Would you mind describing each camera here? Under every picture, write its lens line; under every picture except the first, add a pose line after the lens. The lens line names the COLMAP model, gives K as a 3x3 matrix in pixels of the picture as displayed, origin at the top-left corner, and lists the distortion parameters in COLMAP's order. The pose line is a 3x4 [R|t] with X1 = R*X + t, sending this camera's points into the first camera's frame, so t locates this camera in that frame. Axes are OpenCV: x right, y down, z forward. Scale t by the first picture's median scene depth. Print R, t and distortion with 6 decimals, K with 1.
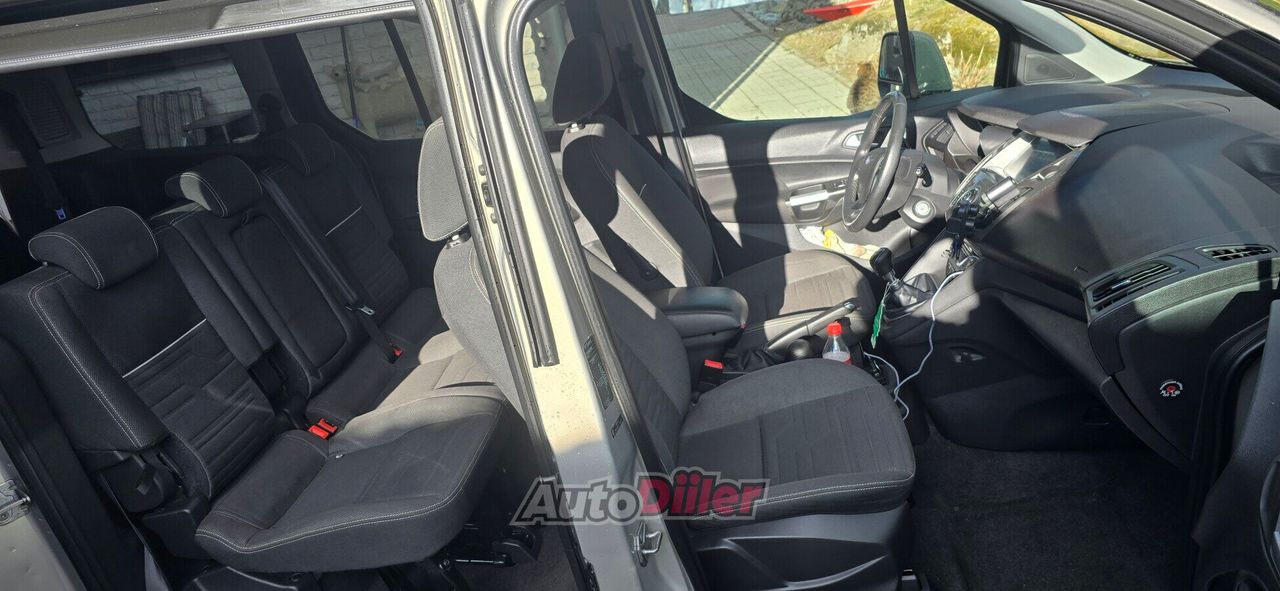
lens RADIAL K [[850.4, 0, 646.2], [0, 850.4, 293.5], [0, 0, 1]] dist [0.066427, -0.054057]
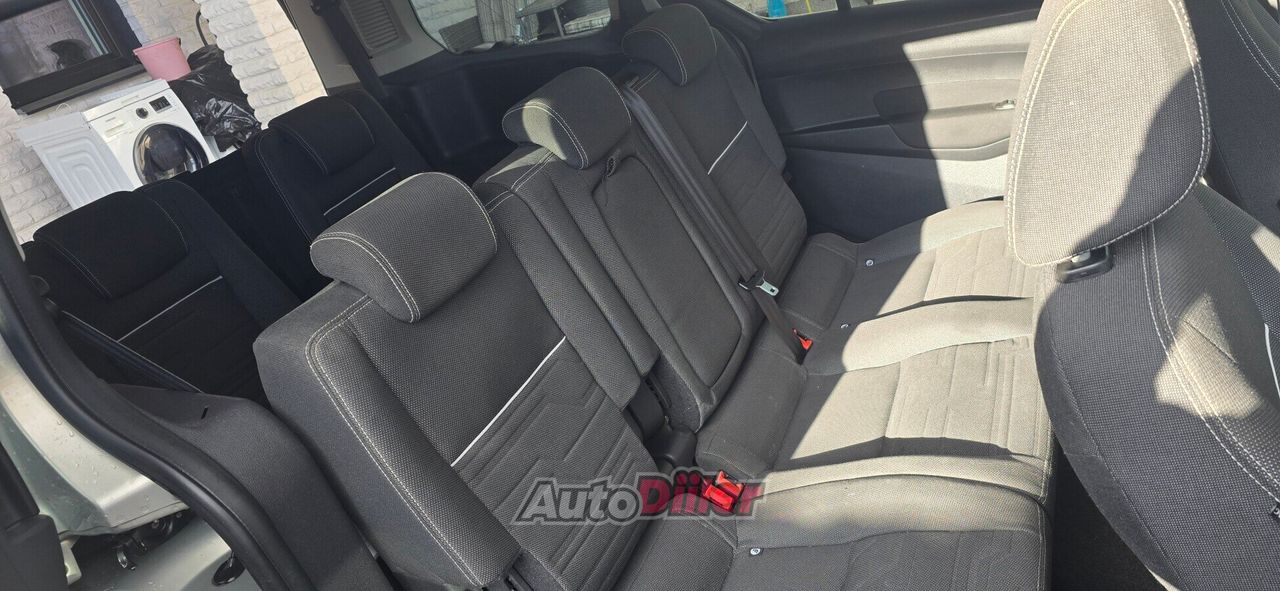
lens RADIAL K [[850.4, 0, 646.2], [0, 850.4, 293.5], [0, 0, 1]] dist [0.066427, -0.054057]
pose [[0.940704, 0.044770, -0.336261, -0.219141], [0.006544, 0.988673, 0.149941, -0.088360], [0.339165, -0.143251, 0.929756, 0.394866]]
